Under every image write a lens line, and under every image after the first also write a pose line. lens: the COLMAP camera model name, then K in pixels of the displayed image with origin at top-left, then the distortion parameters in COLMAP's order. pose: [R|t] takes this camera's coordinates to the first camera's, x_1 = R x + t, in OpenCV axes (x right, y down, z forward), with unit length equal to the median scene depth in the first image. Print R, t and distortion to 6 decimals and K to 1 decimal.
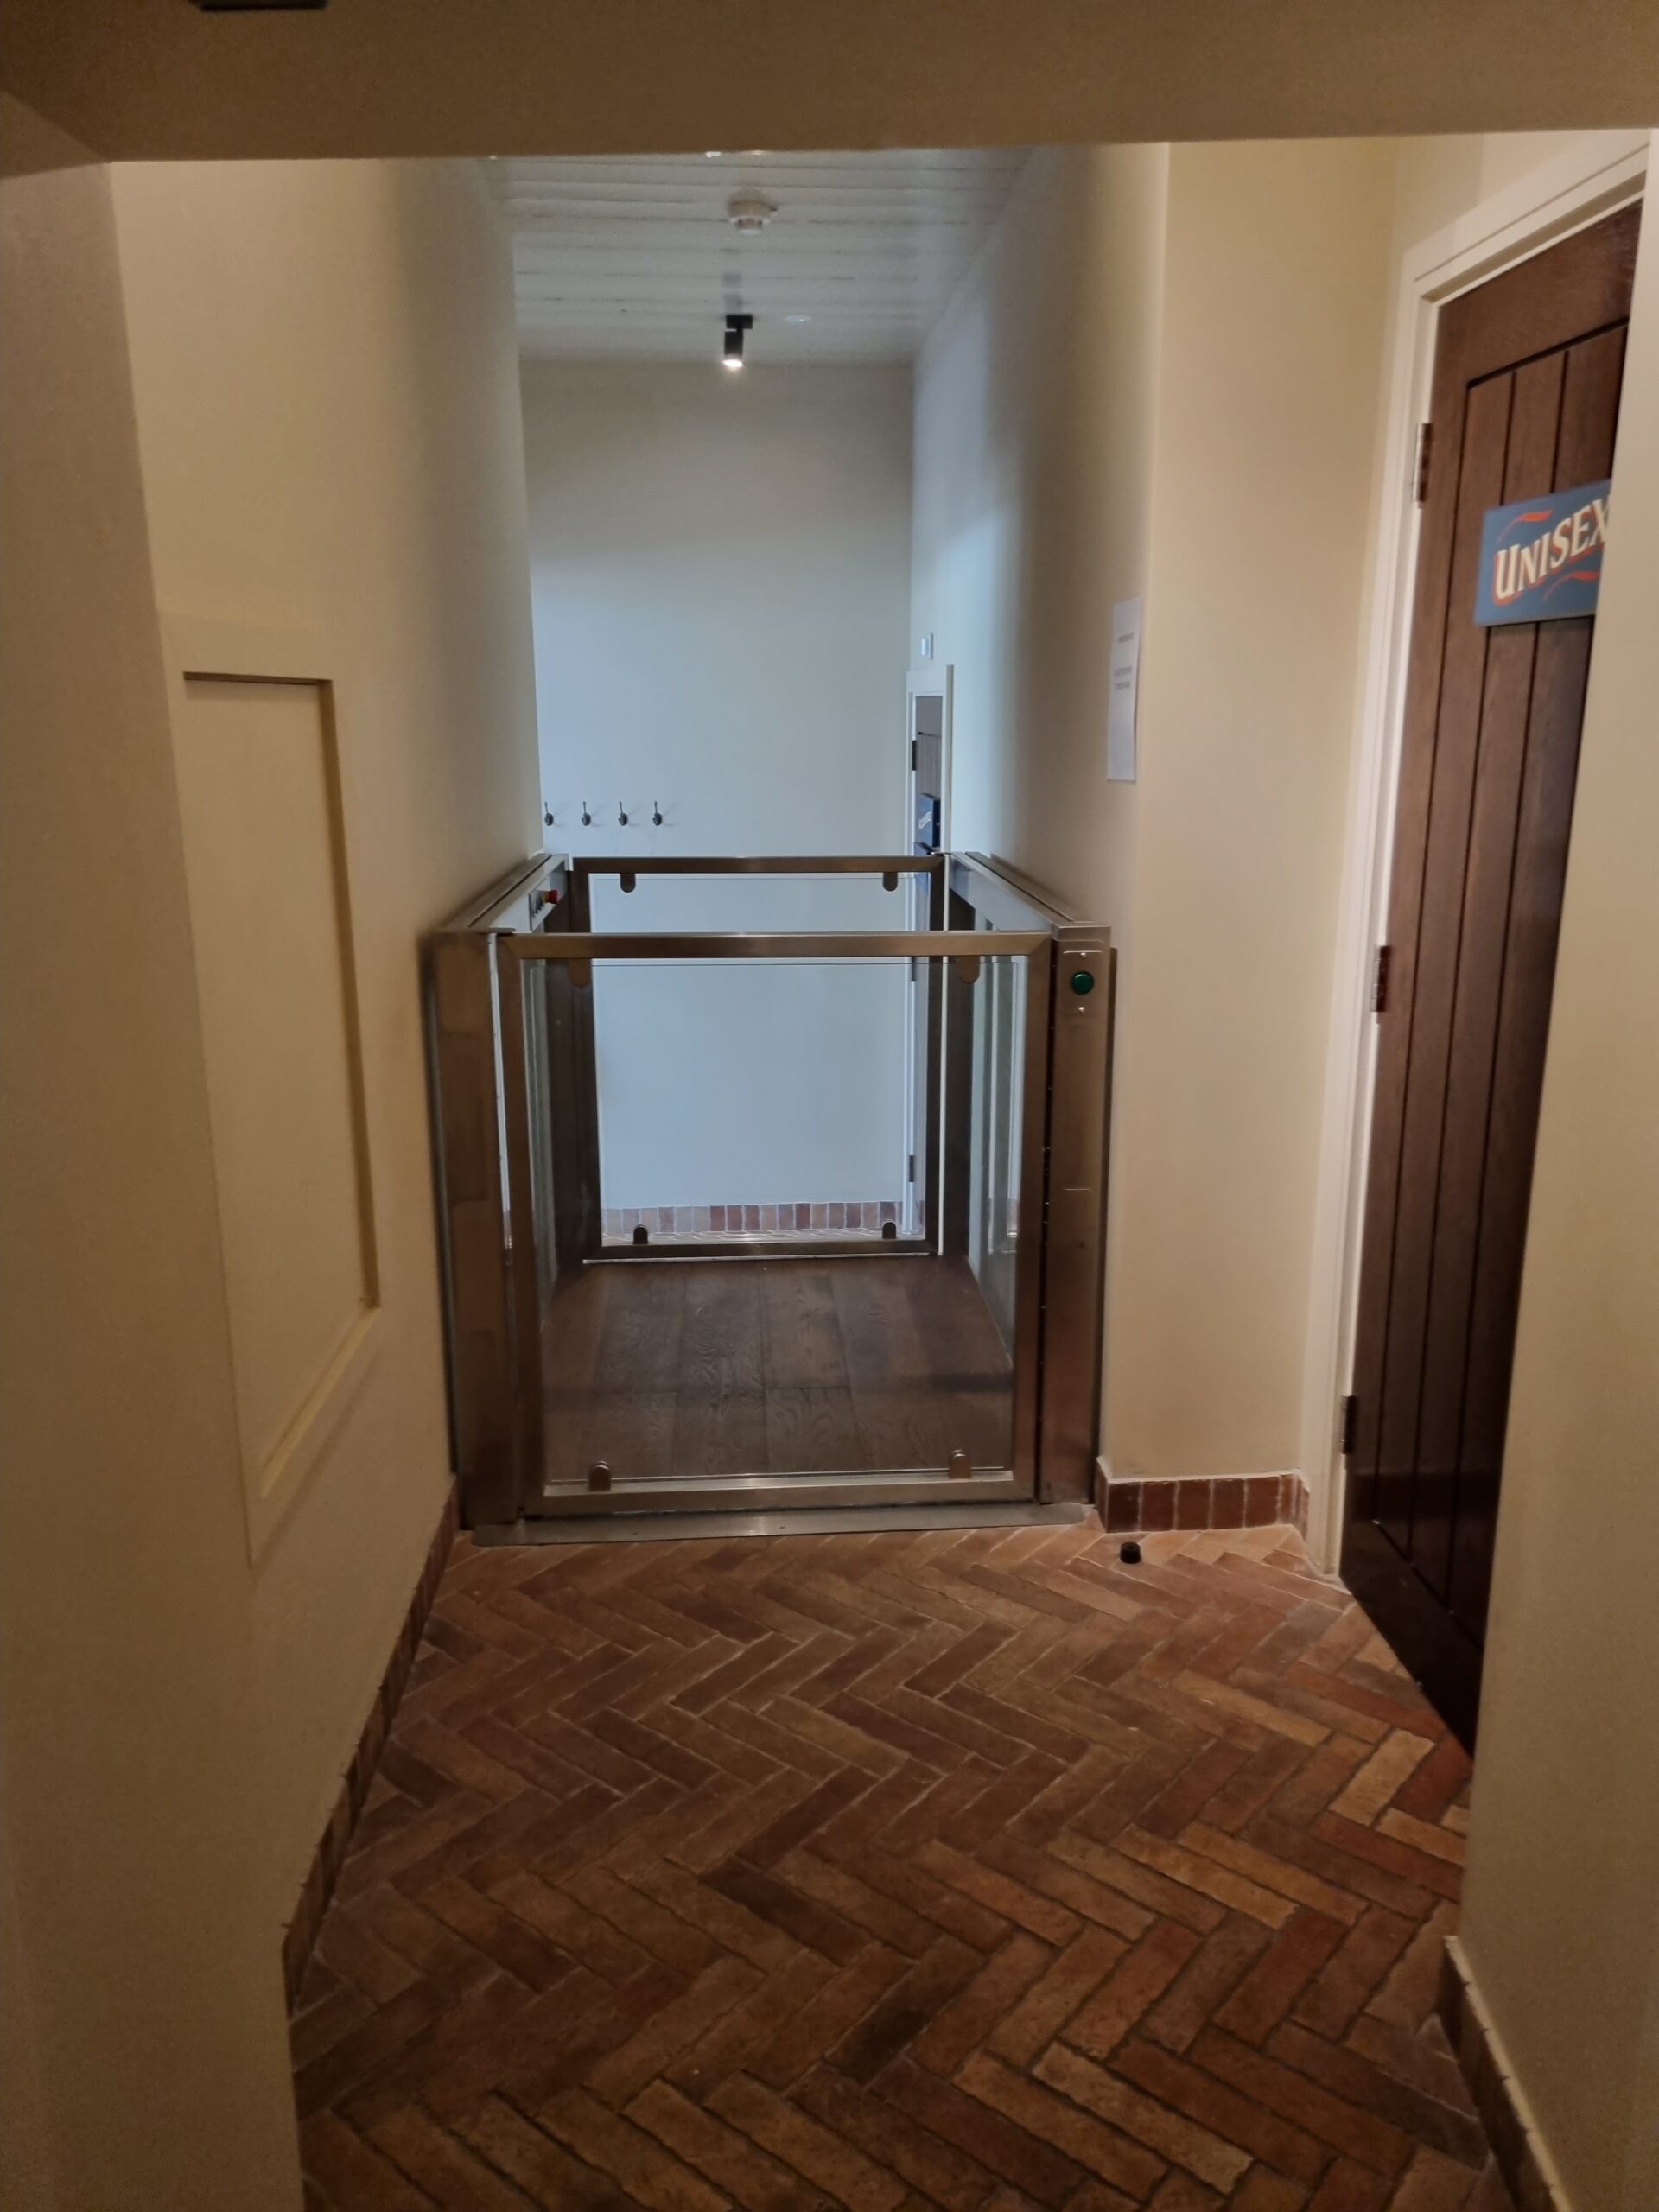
lens RADIAL K [[1668.7, 0, 830.8], [0, 1668.7, 1103.4], [0, 0, 1]] dist [0.060748, -0.007755]
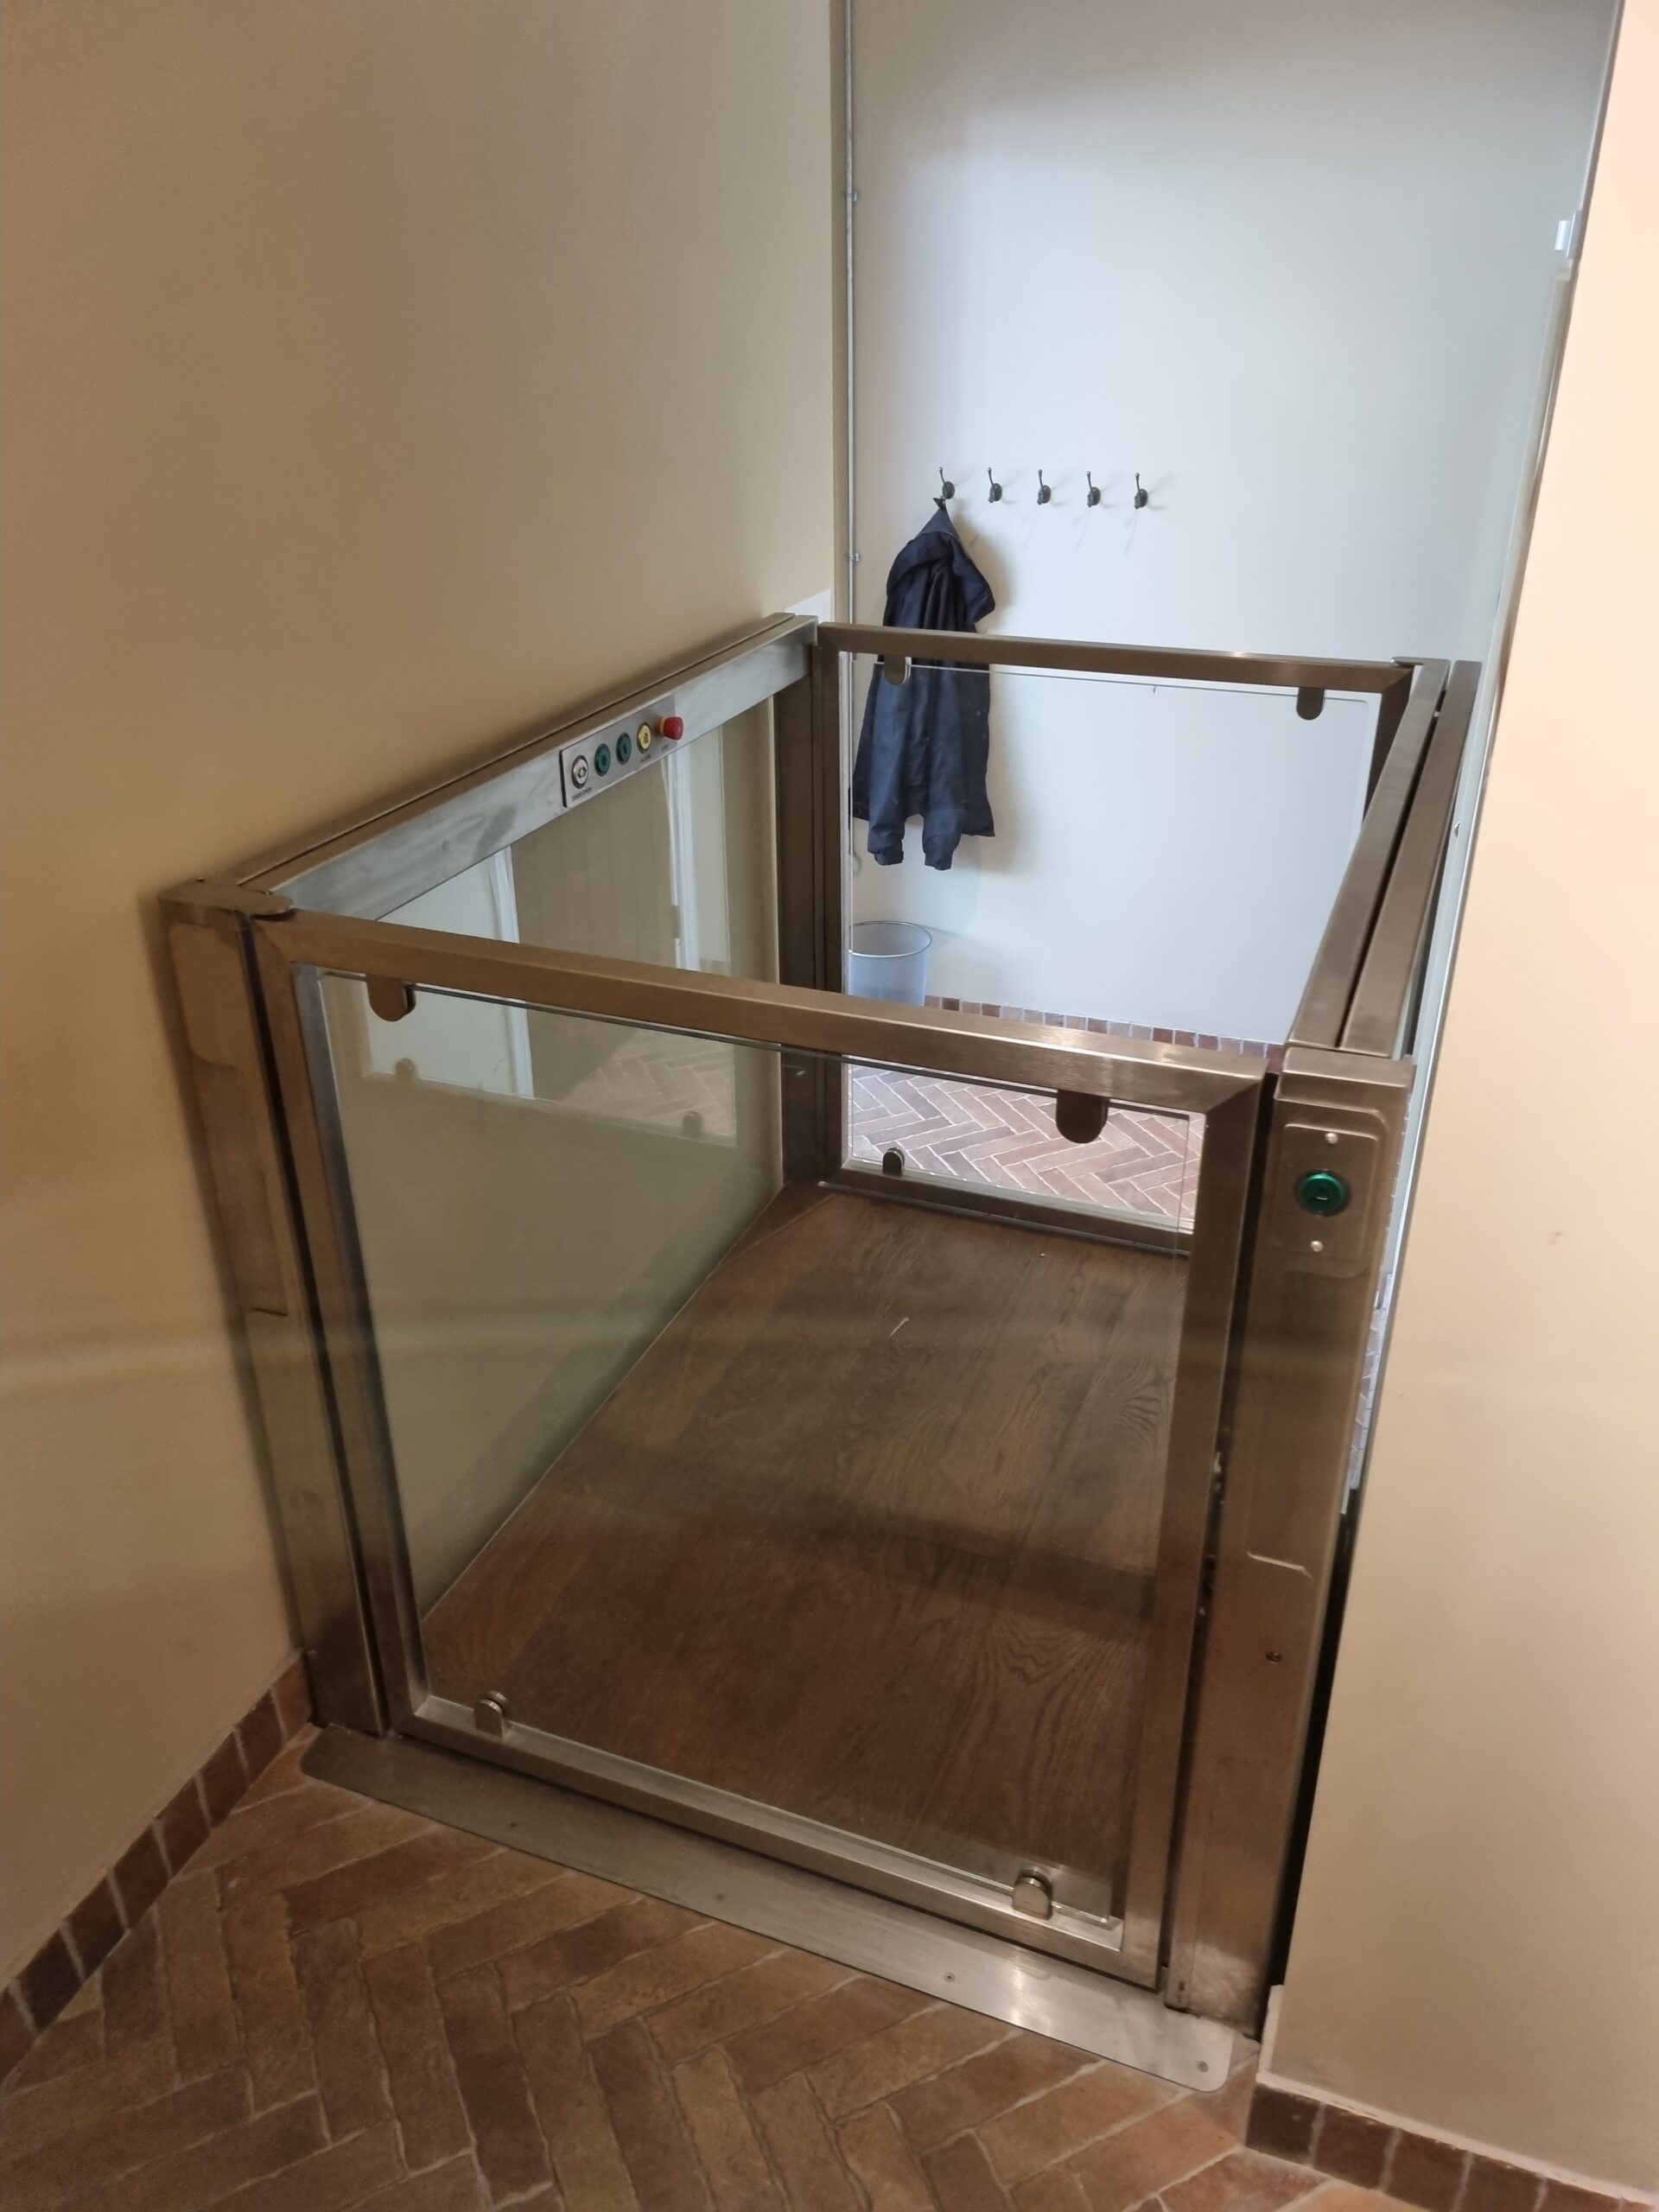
lens RADIAL K [[1668.7, 0, 831.7], [0, 1668.7, 1111.9], [0, 0, 1]] dist [0.060748, -0.007755]
pose [[0.909624, 0.190300, -0.369285, 0.183159], [-0.096474, 0.961375, 0.257779, -0.186127], [0.404076, -0.198856, 0.892849, 0.527762]]
